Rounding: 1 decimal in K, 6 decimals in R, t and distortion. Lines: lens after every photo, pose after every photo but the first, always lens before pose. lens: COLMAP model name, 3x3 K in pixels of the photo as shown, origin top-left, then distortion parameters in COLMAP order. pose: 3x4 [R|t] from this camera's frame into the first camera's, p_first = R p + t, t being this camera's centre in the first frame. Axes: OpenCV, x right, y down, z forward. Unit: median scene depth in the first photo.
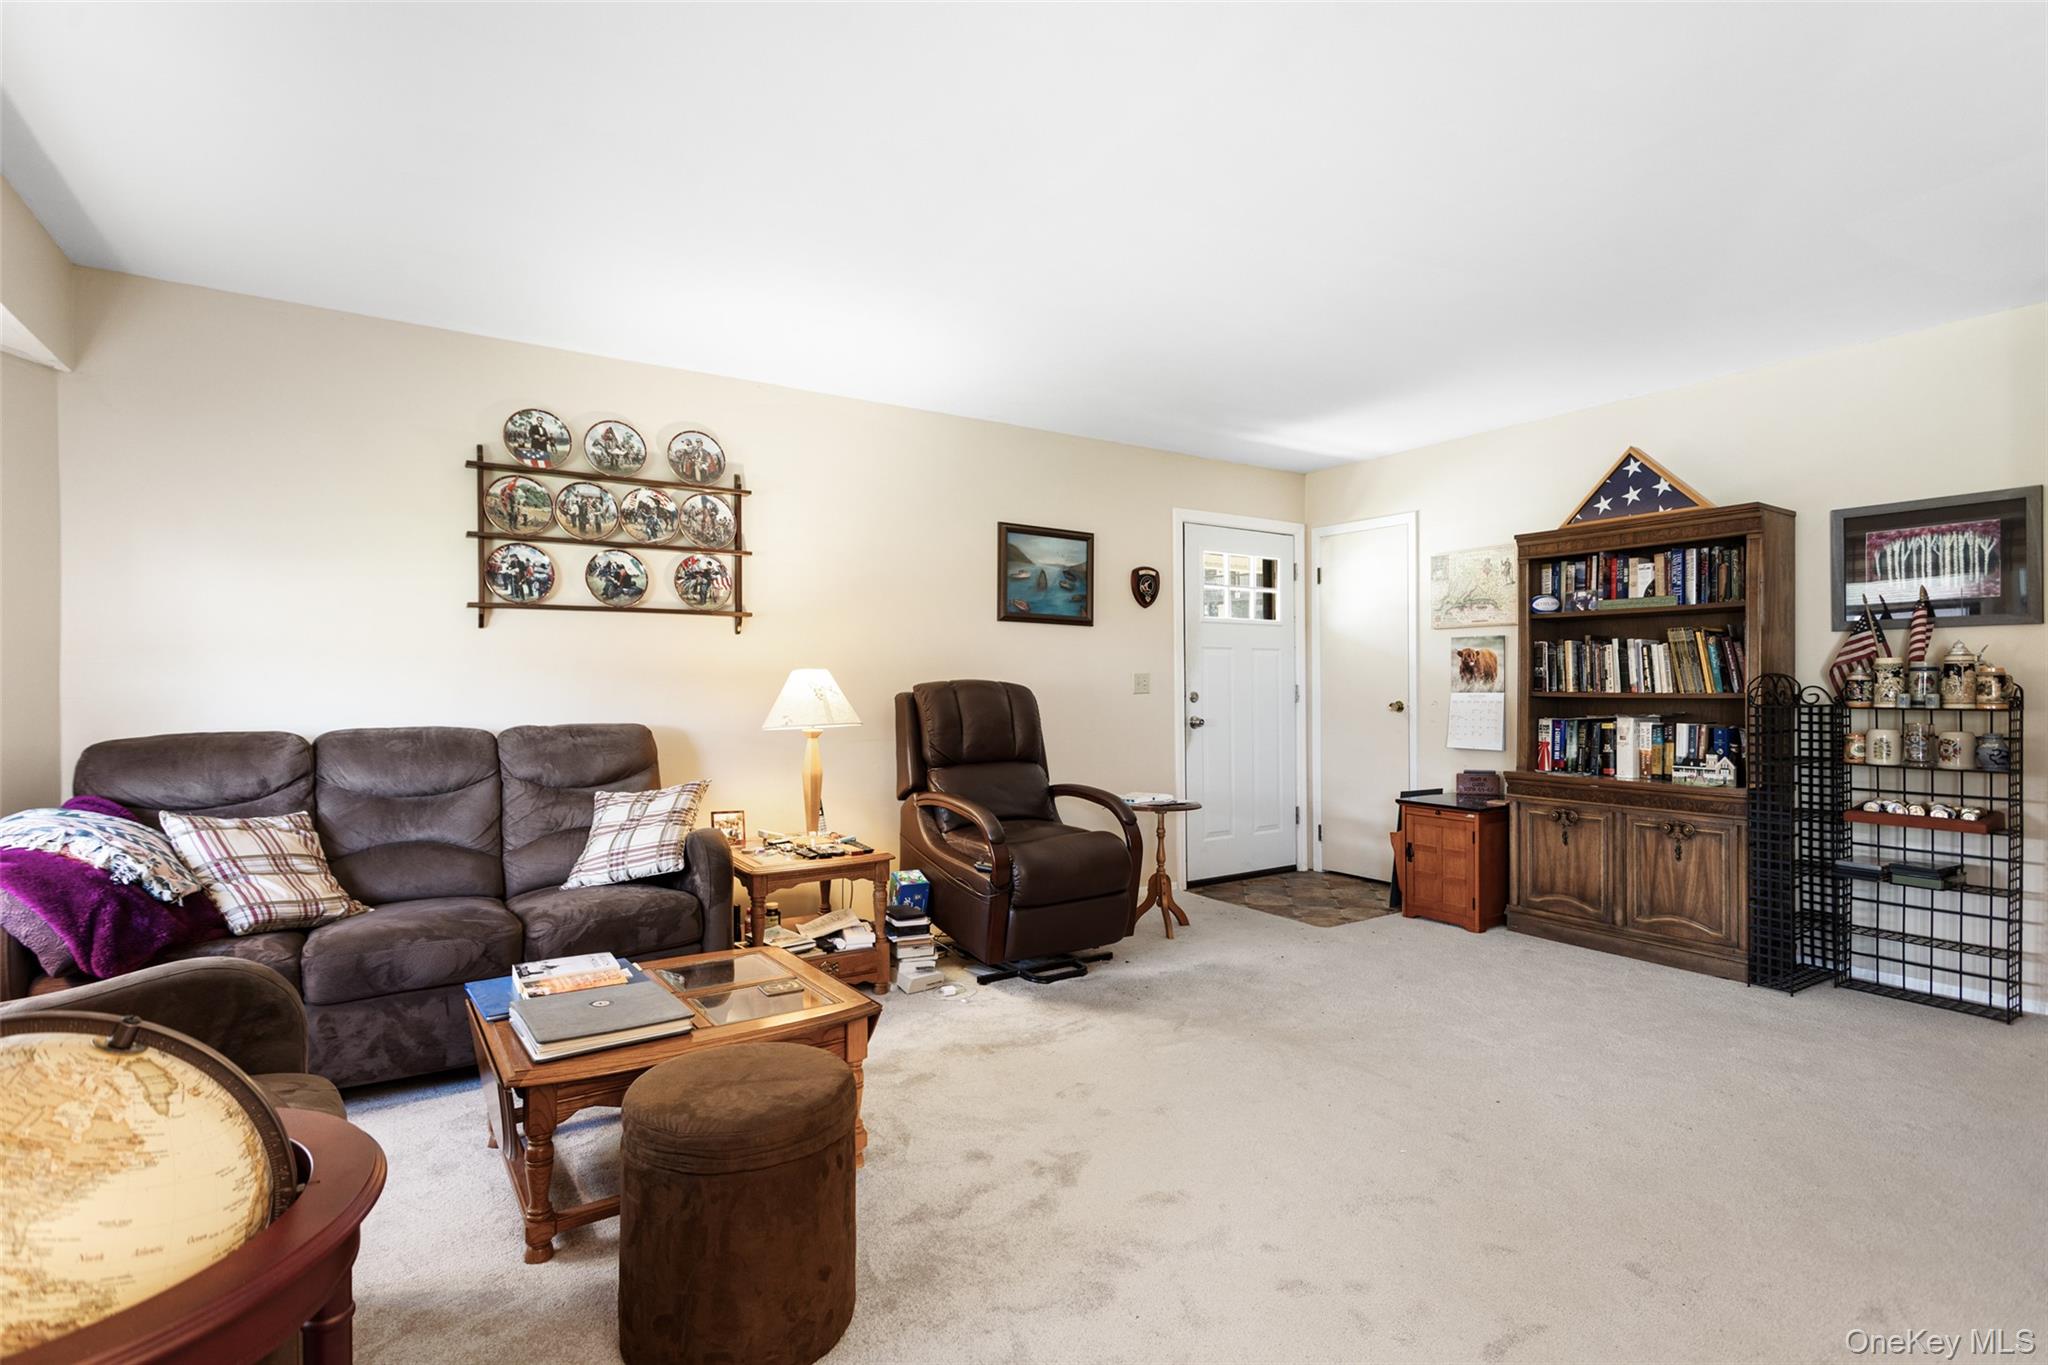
lens RADIAL K [[986.2, 0, 1008.6], [0, 986.2, 691.8], [0, 0, 1]] dist [0.006776, -0.001184]
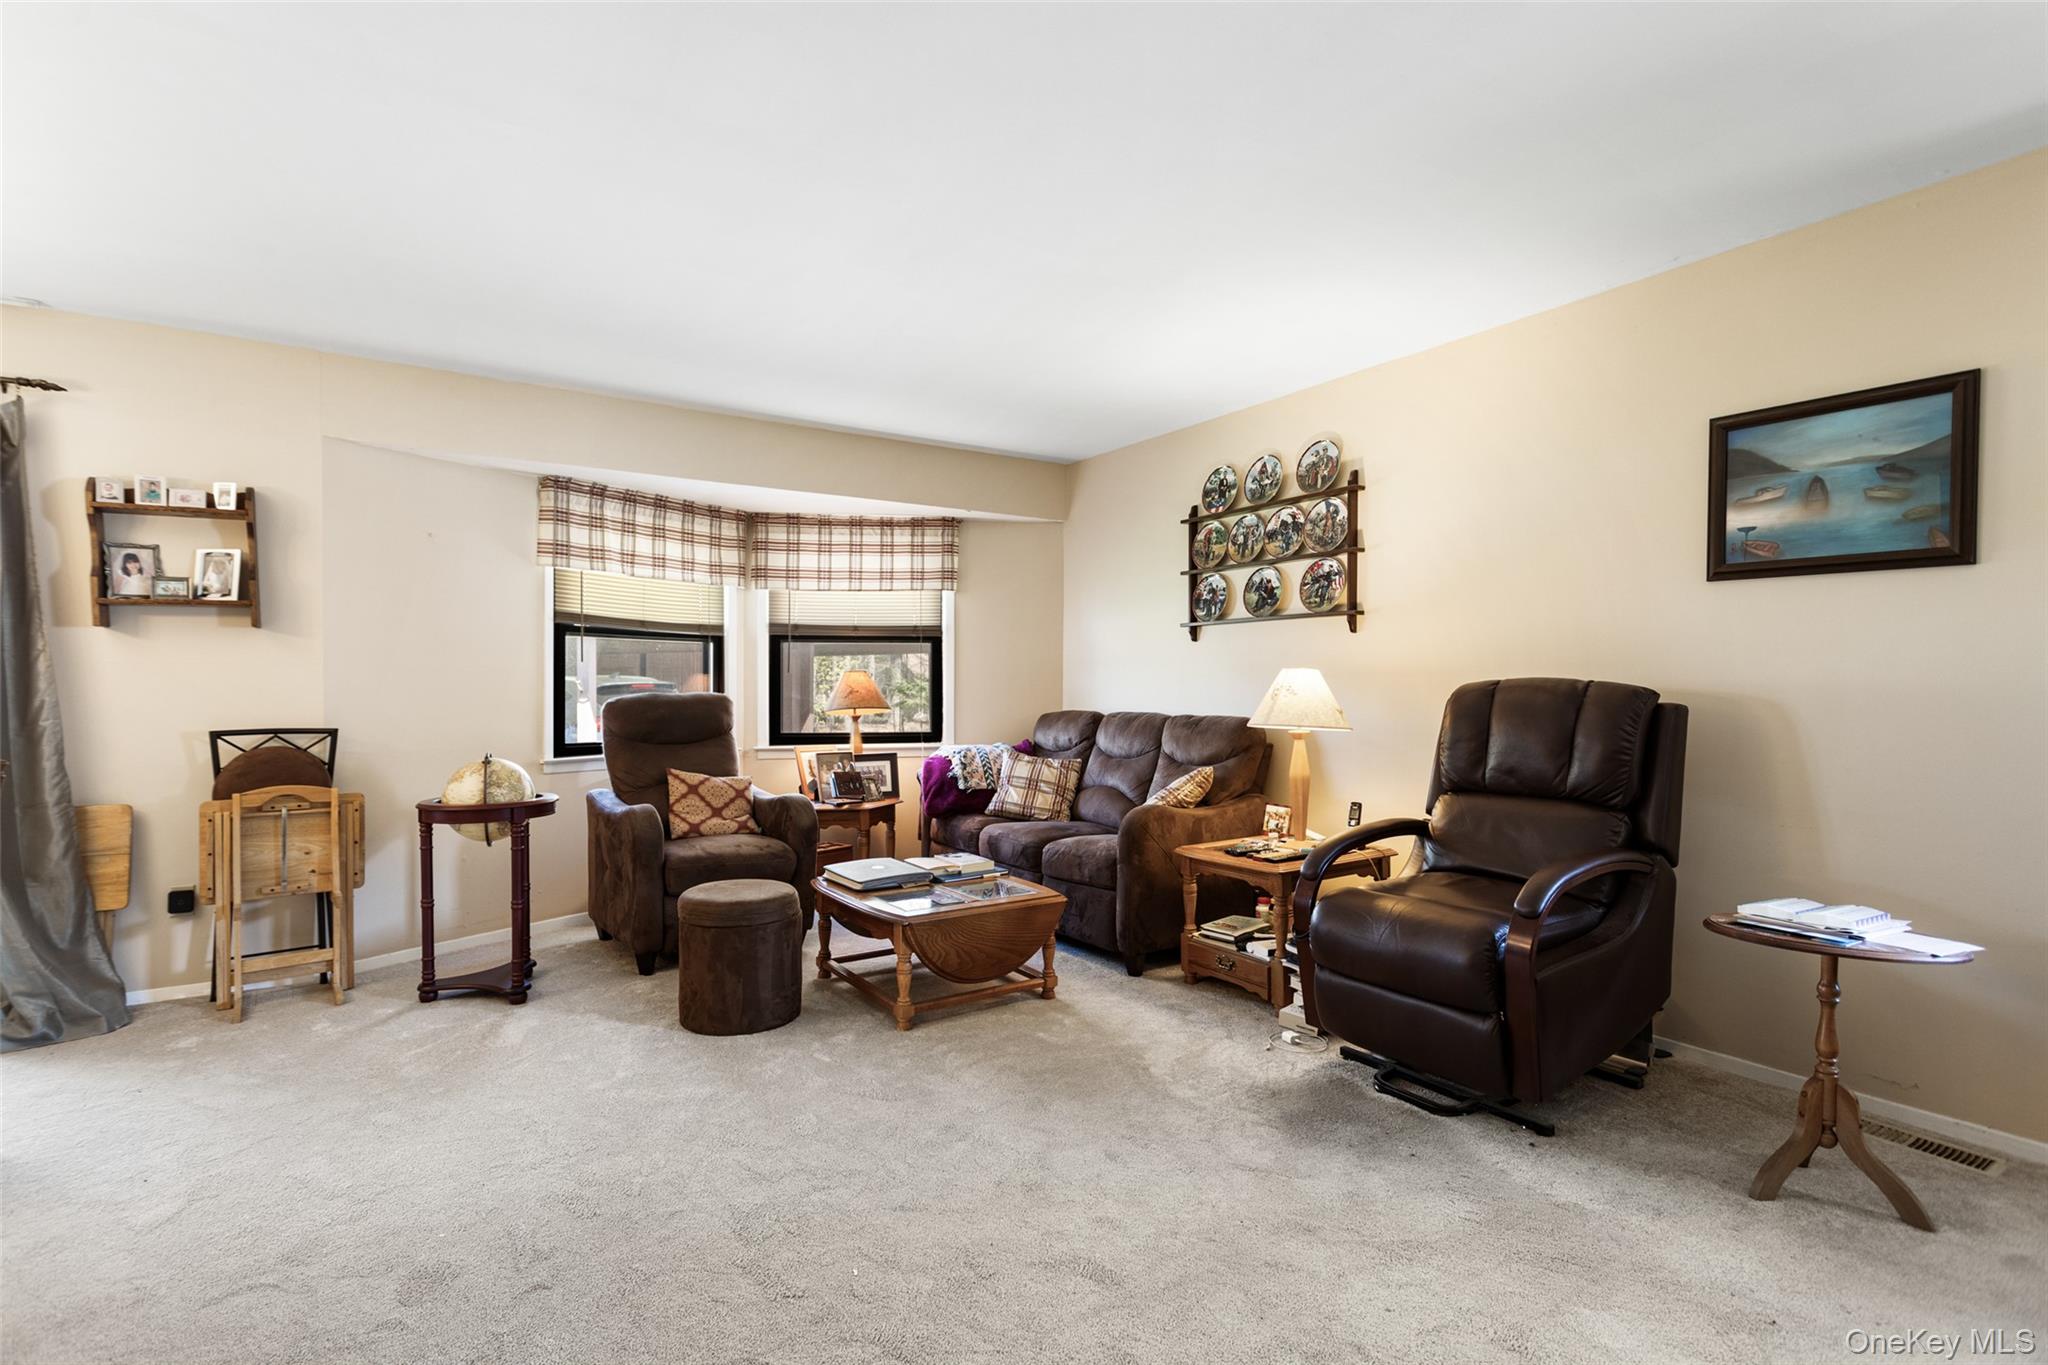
lens RADIAL K [[986.2, 0, 1024.1], [0, 986.2, 694.0], [0, 0, 1]] dist [0.006776, -0.001184]
pose [[0.002640, 0.005453, -0.999982, 0.739096], [-0.018158, 0.999821, 0.005404, 0.003103], [0.999832, 0.018144, 0.002738, 0.704725]]
